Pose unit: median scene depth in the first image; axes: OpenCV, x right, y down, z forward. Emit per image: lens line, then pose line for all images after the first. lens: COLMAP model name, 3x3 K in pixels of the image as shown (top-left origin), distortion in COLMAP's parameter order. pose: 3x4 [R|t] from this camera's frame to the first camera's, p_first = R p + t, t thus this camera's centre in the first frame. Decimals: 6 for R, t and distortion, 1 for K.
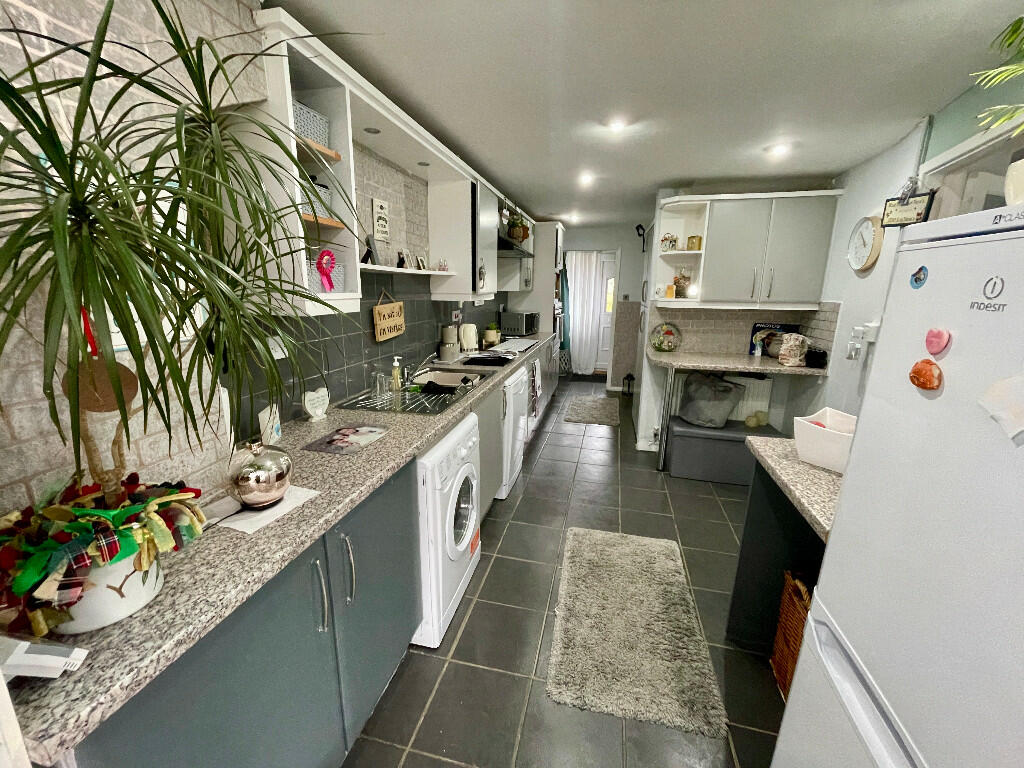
lens RADIAL K [[409.8, 0, 512.0], [0, 409.8, 384.0], [0, 0, 1]] dist [-0.001896, -0.000353]
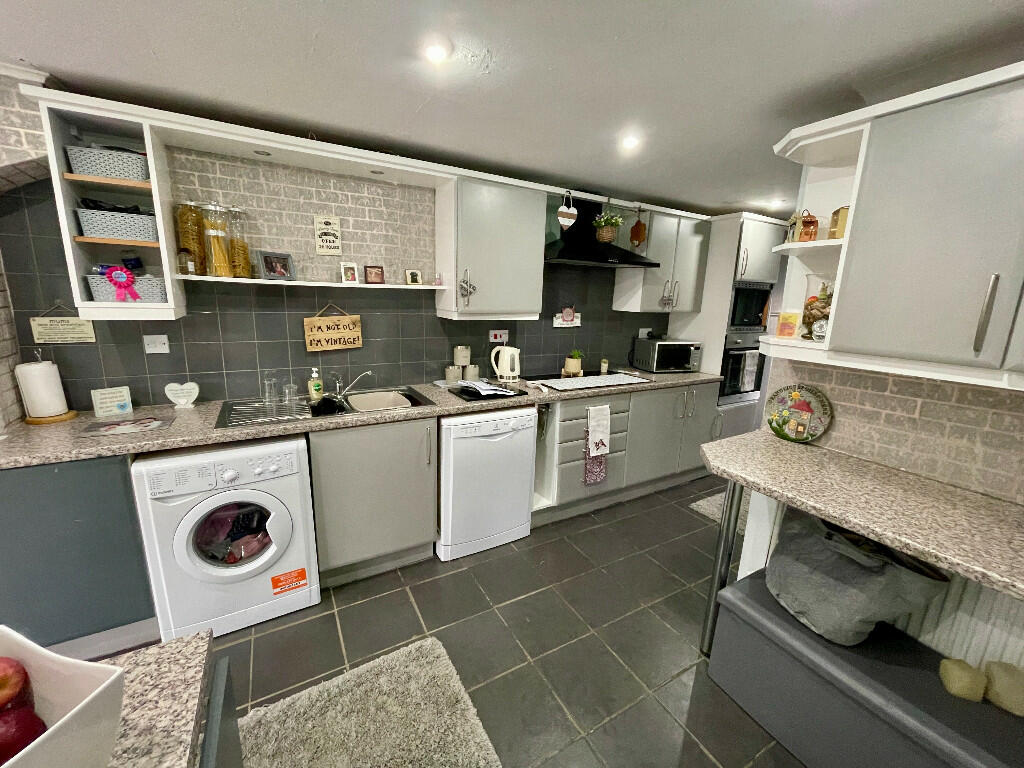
lens RADIAL K [[409.8, 0, 512.0], [0, 409.8, 384.0], [0, 0, 1]] dist [-0.001896, -0.000353]
pose [[0.689342, 0.168203, -0.704639, 0.606627], [-0.193356, 0.980105, 0.044801, -0.130749], [0.698156, 0.105363, 0.708151, 0.486608]]
